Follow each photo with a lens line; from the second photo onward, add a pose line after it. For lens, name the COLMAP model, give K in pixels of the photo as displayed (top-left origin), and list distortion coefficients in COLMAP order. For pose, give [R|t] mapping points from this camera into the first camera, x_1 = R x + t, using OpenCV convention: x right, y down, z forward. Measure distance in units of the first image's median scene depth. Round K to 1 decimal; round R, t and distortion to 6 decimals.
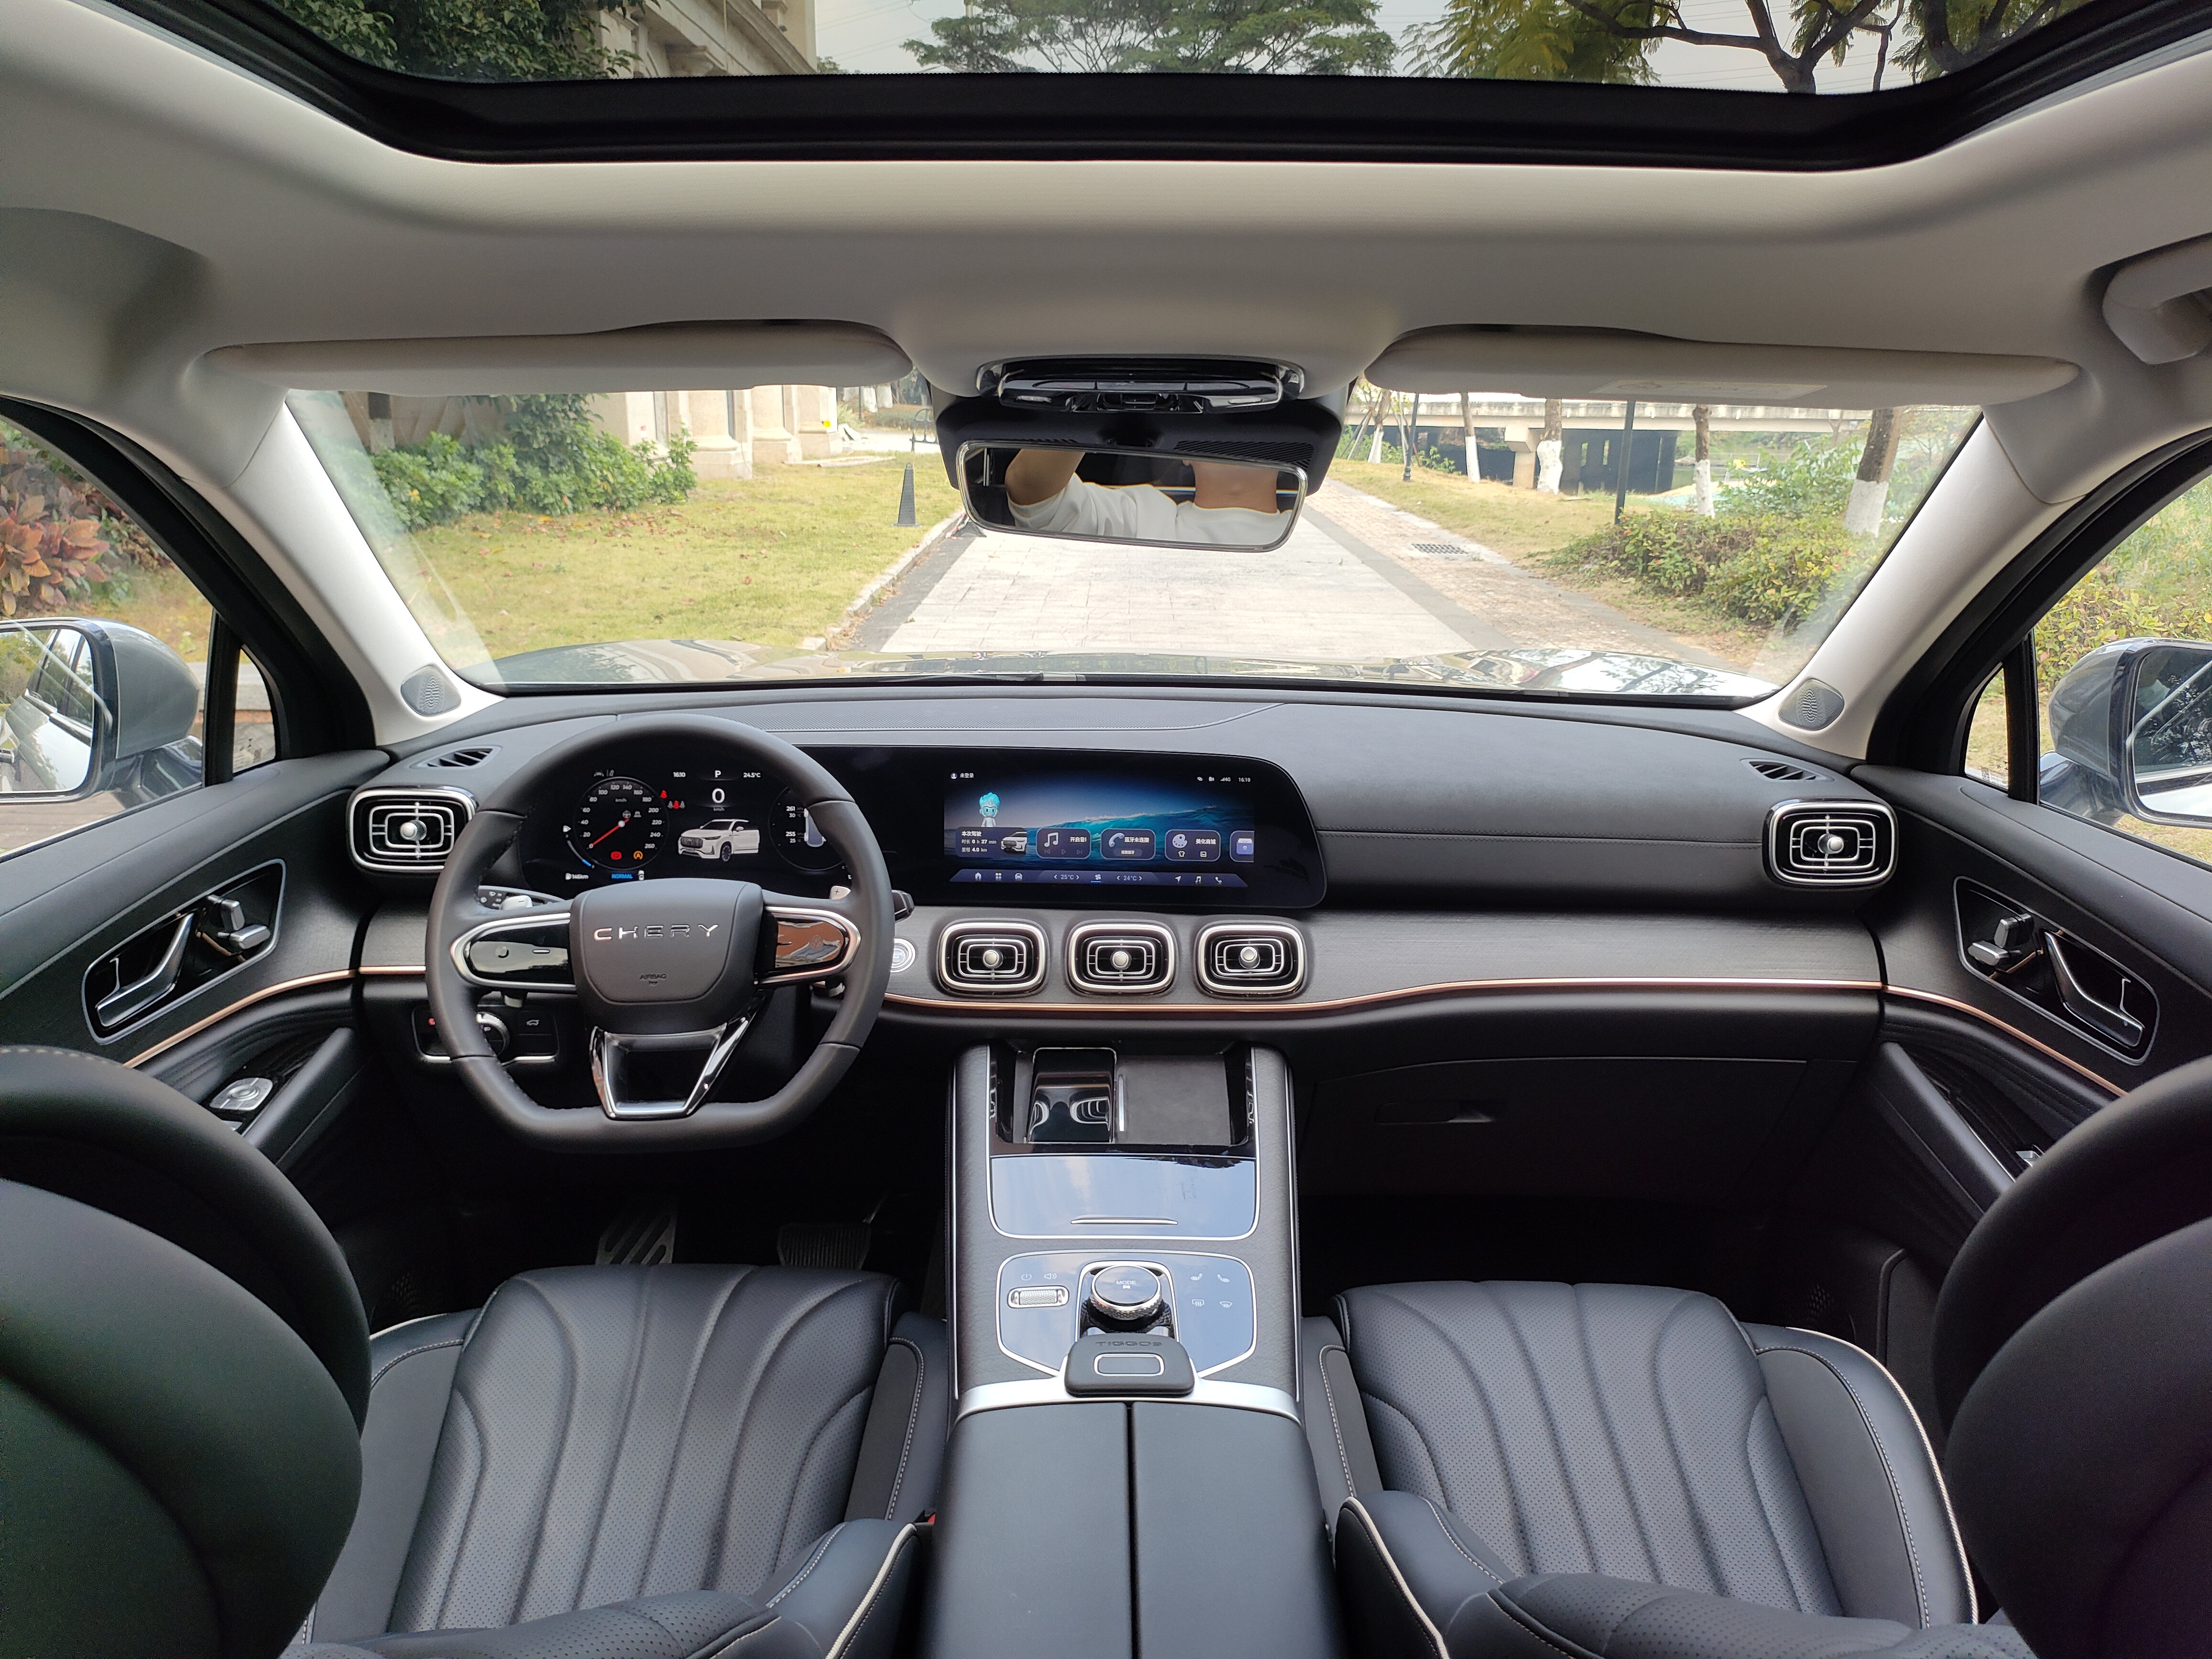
lens RADIAL K [[1594.5, 0, 1098.7], [0, 1594.5, 840.8], [0, 0, 1]] dist [0.033167, 0.003243]
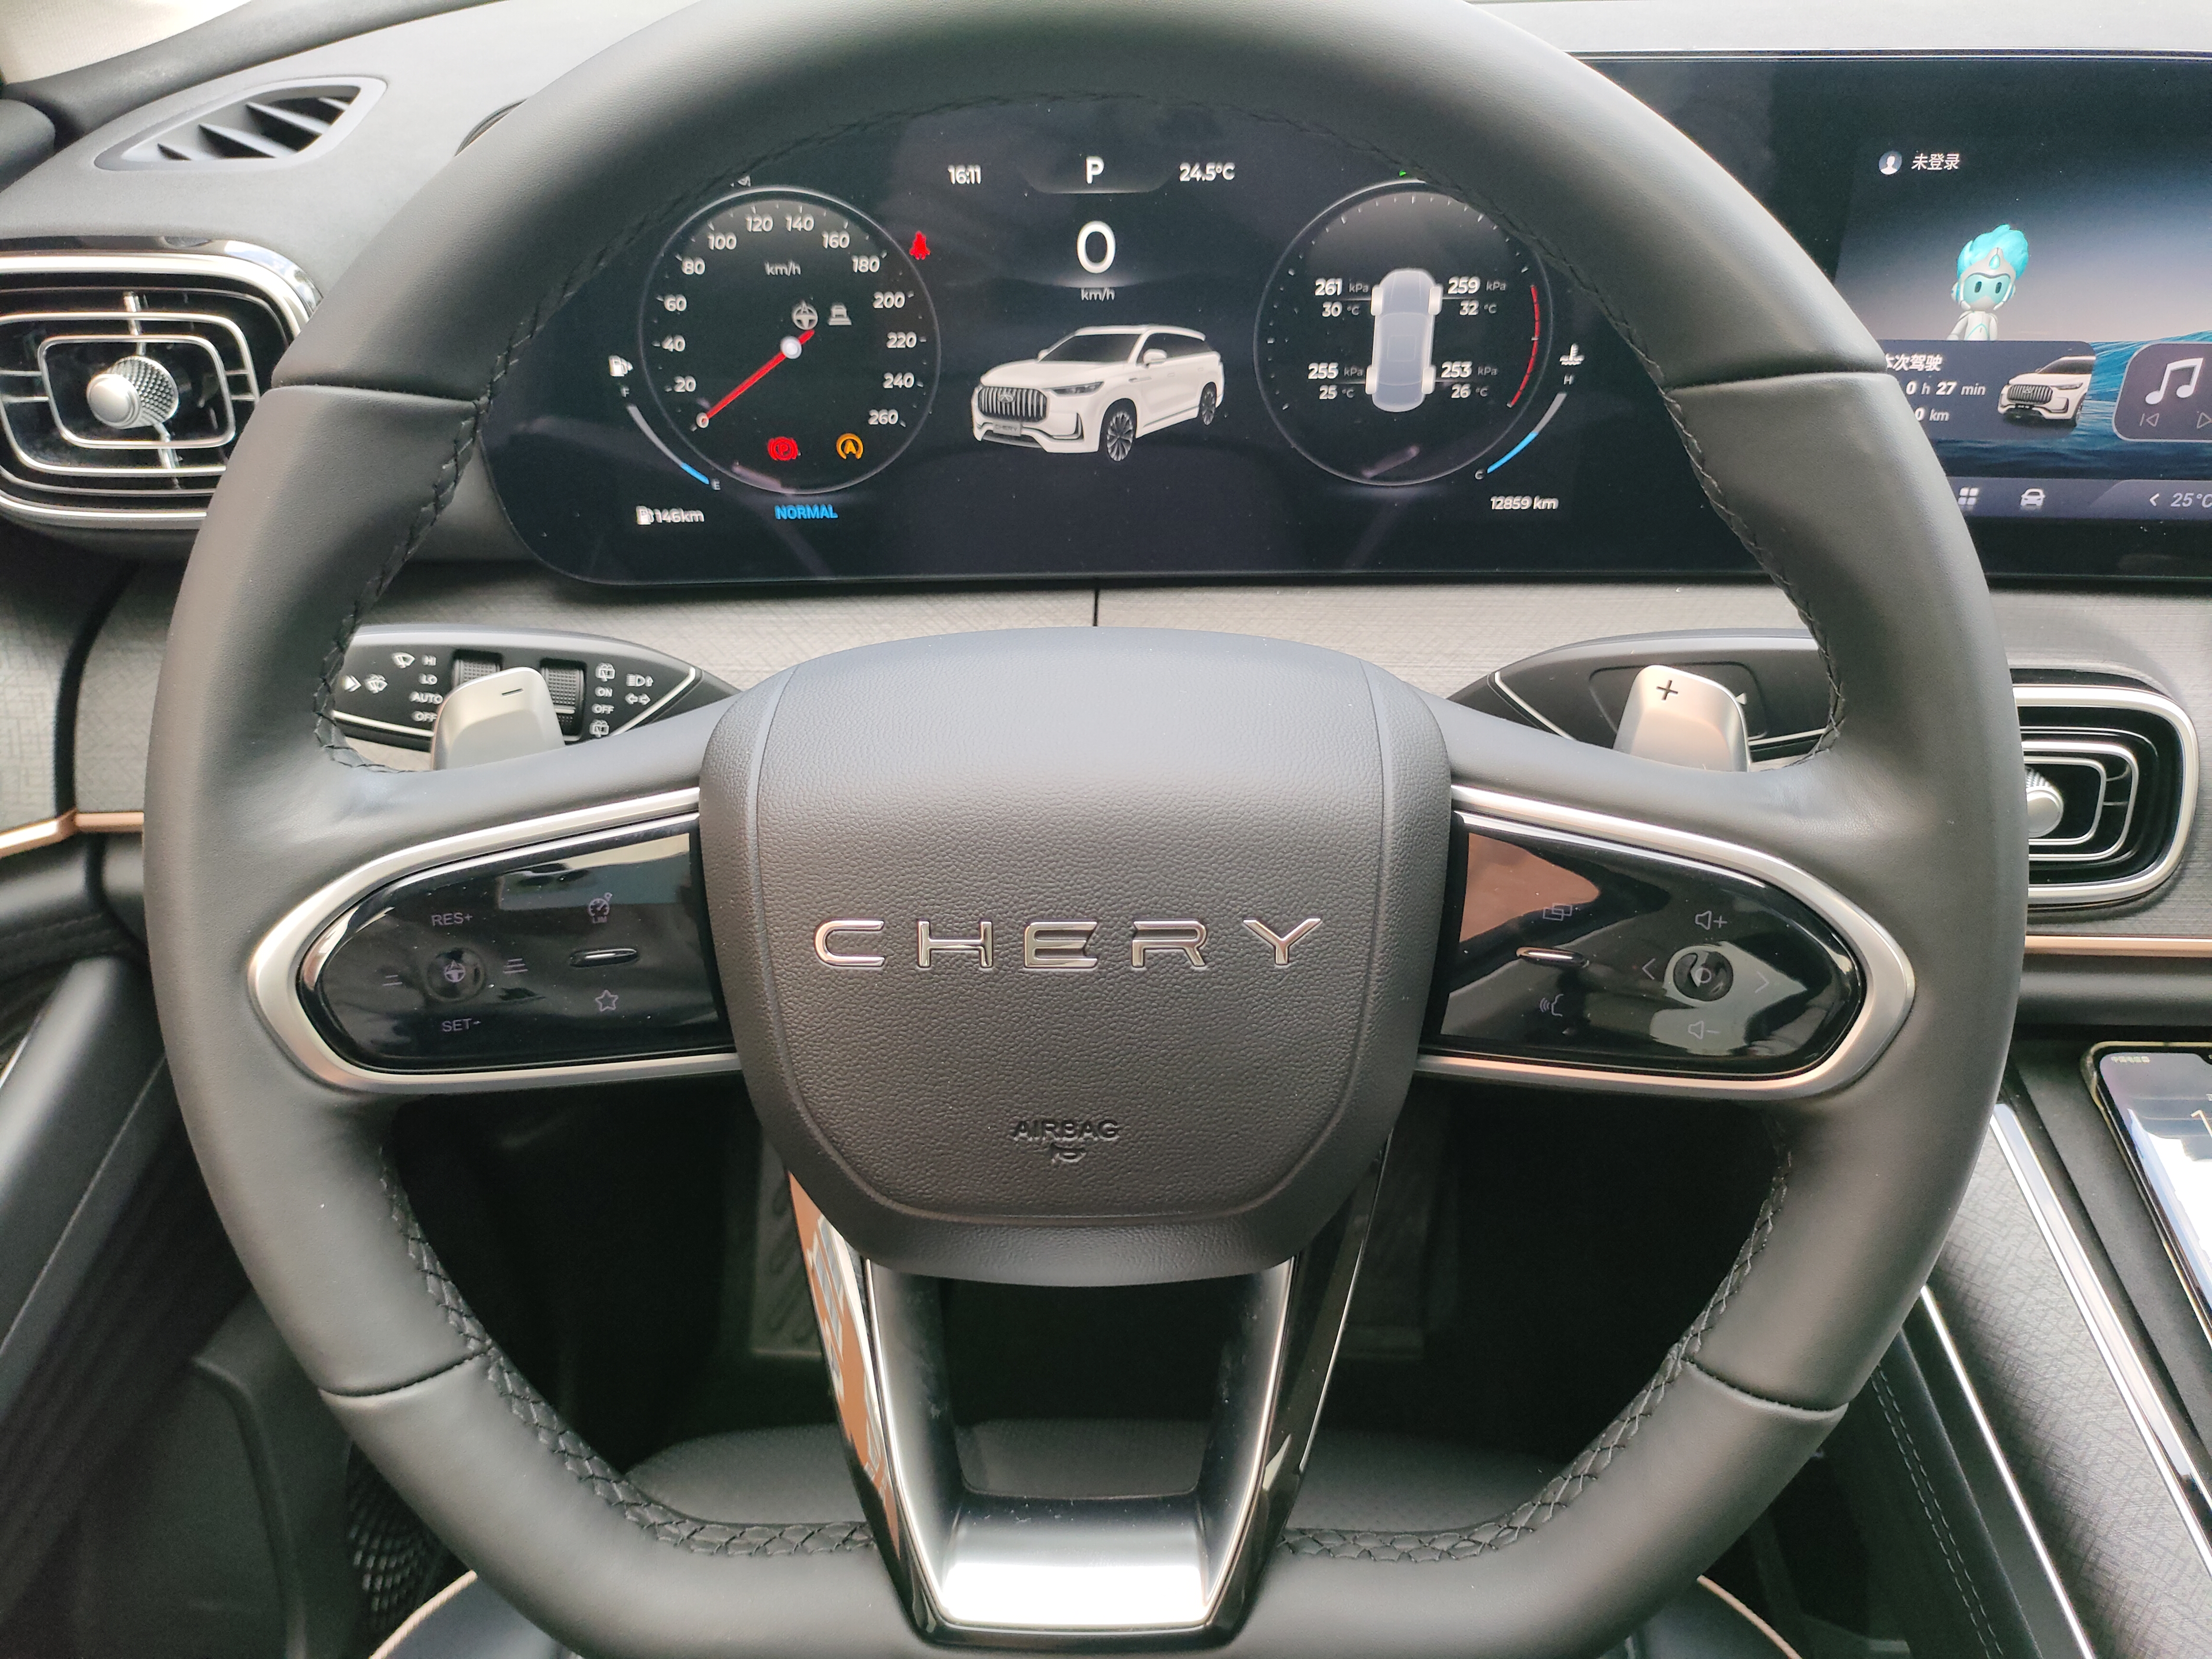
lens RADIAL K [[1645.1, 0, 1124.1], [0, 1645.1, 830.0], [0, 0, 1]] dist [0.022080, -0.027333]
pose [[0.999342, -0.001151, -0.036258, -0.225899], [0.014676, 0.926885, 0.375057, -0.043827], [0.033175, -0.375343, 0.926292, 0.680758]]
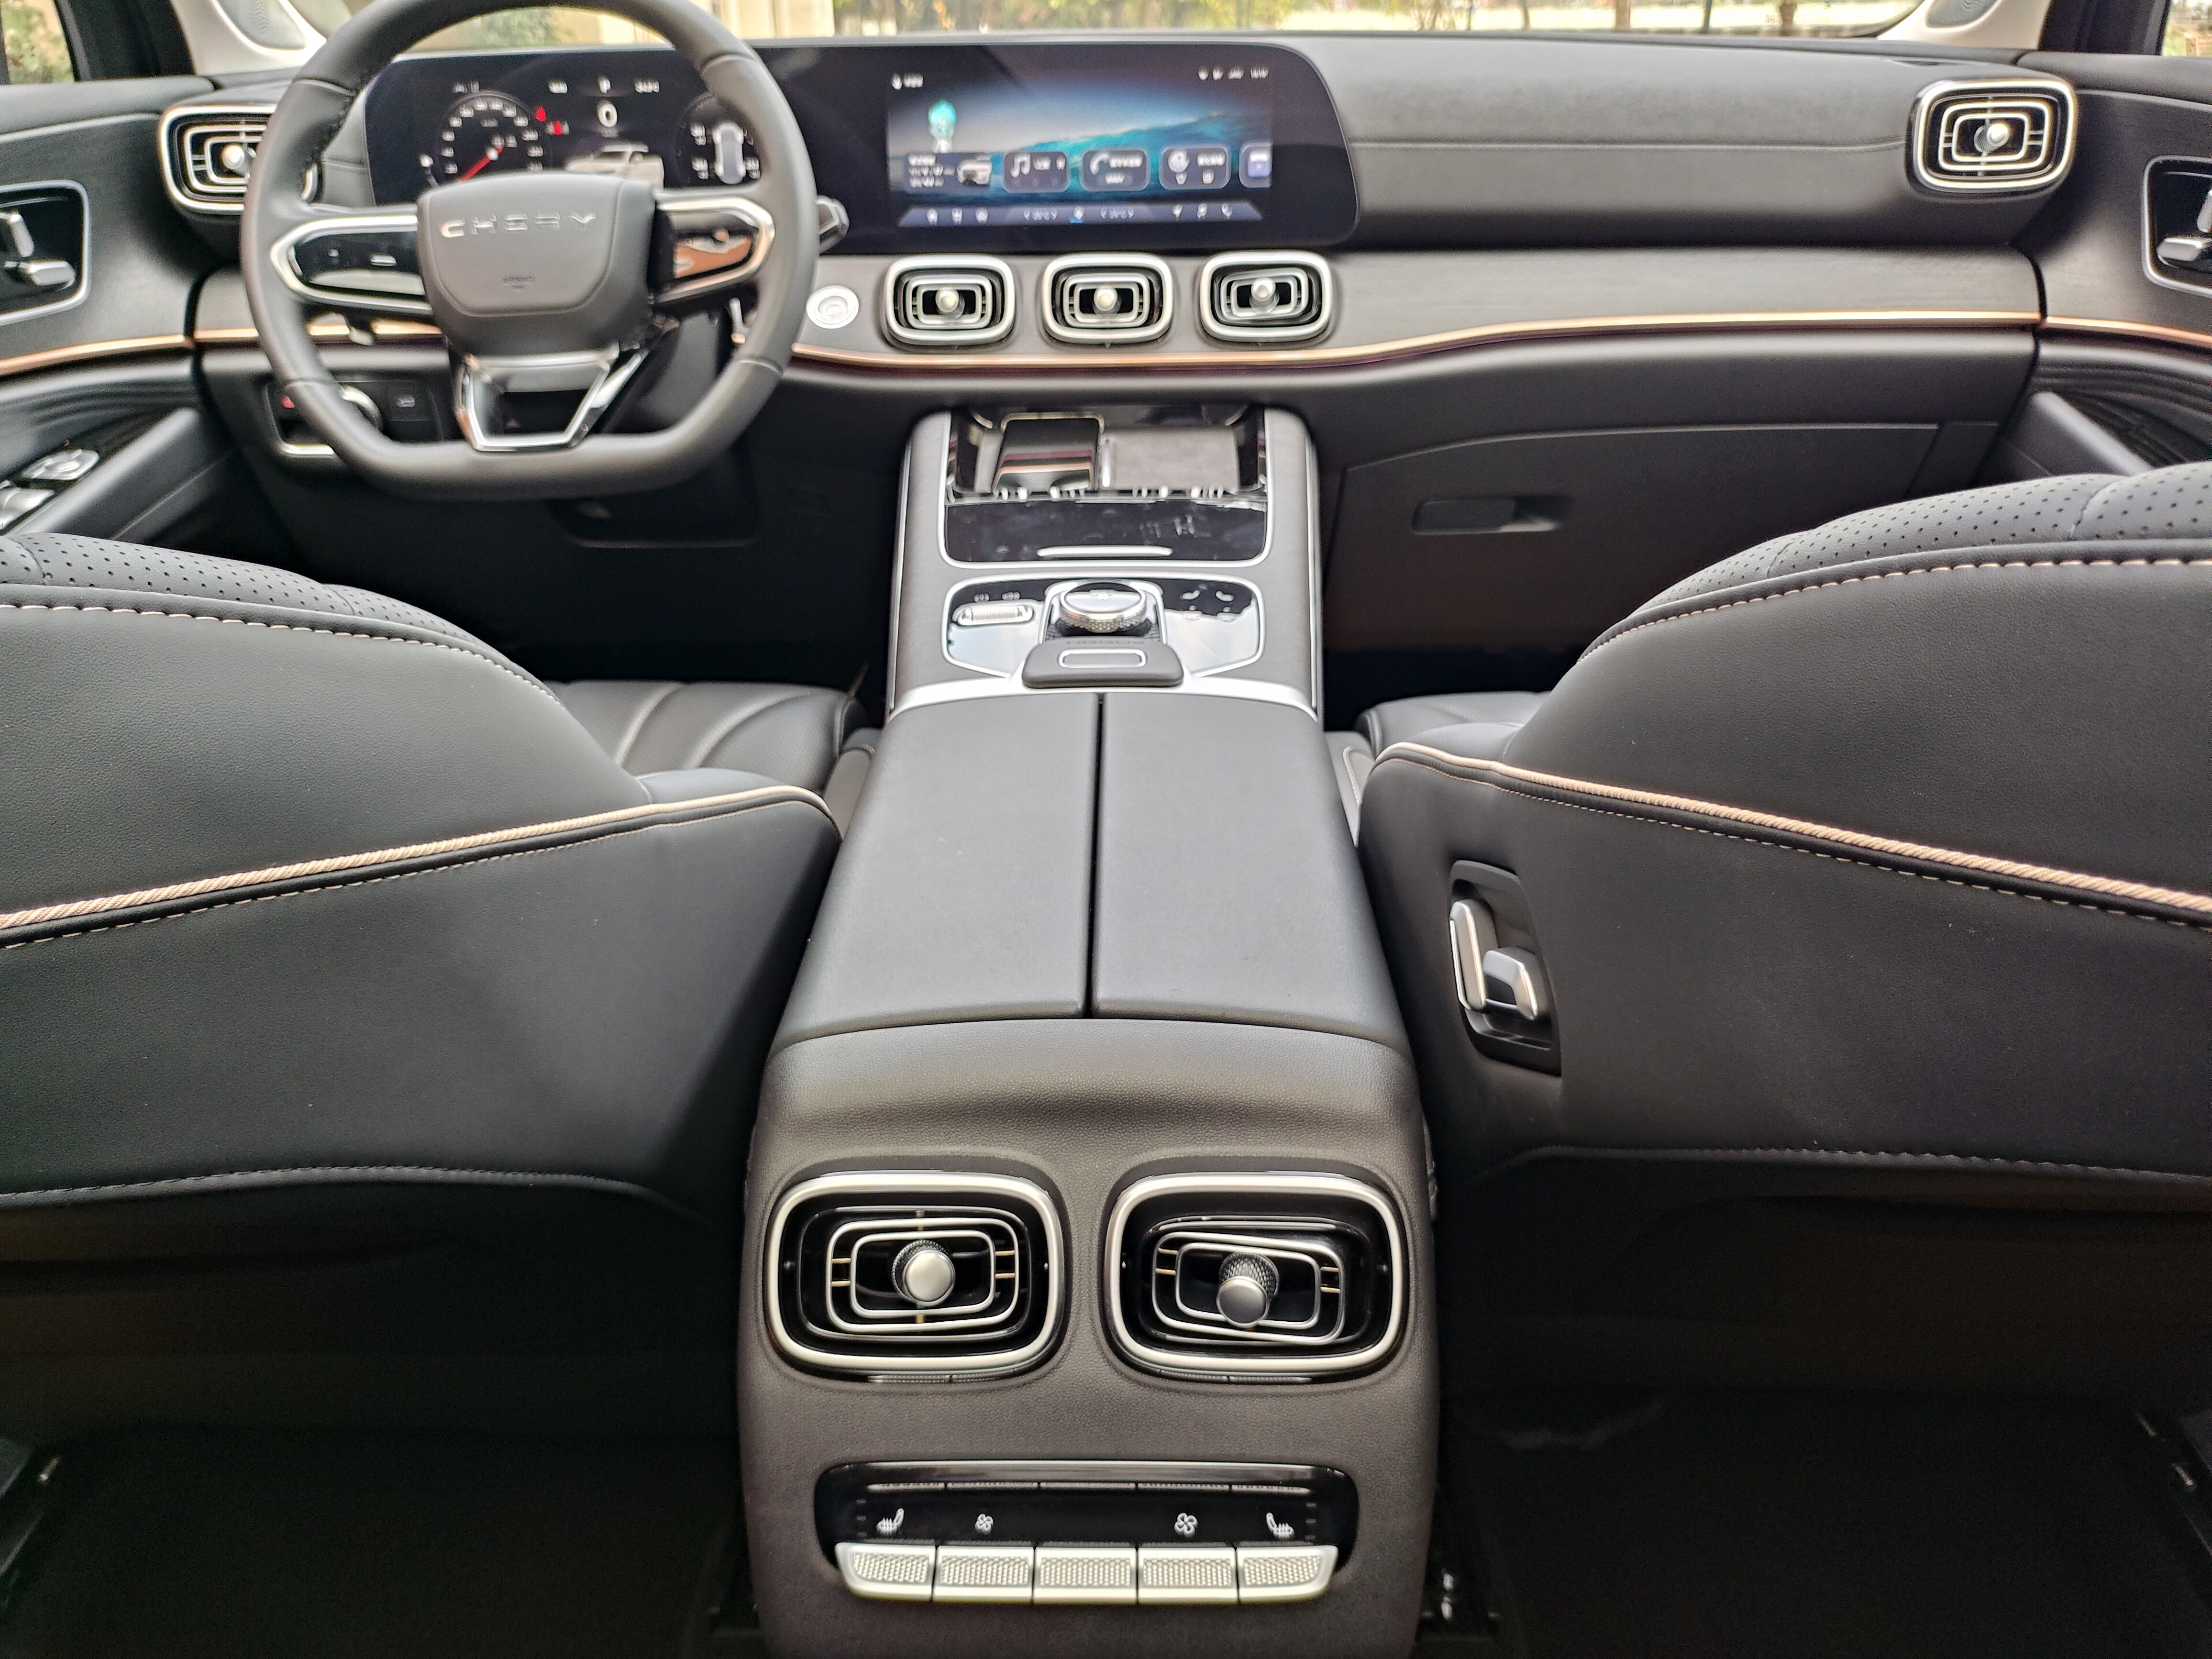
lens RADIAL K [[1597.9, 0, 1097.0], [0, 1597.9, 841.2], [0, 0, 1]] dist [0.006151, -0.003054]
pose [[0.999667, -0.013150, -0.022197, 0.023326], [0.017036, 0.982570, 0.185112, 0.191066], [0.019375, -0.185429, 0.982467, 0.142033]]
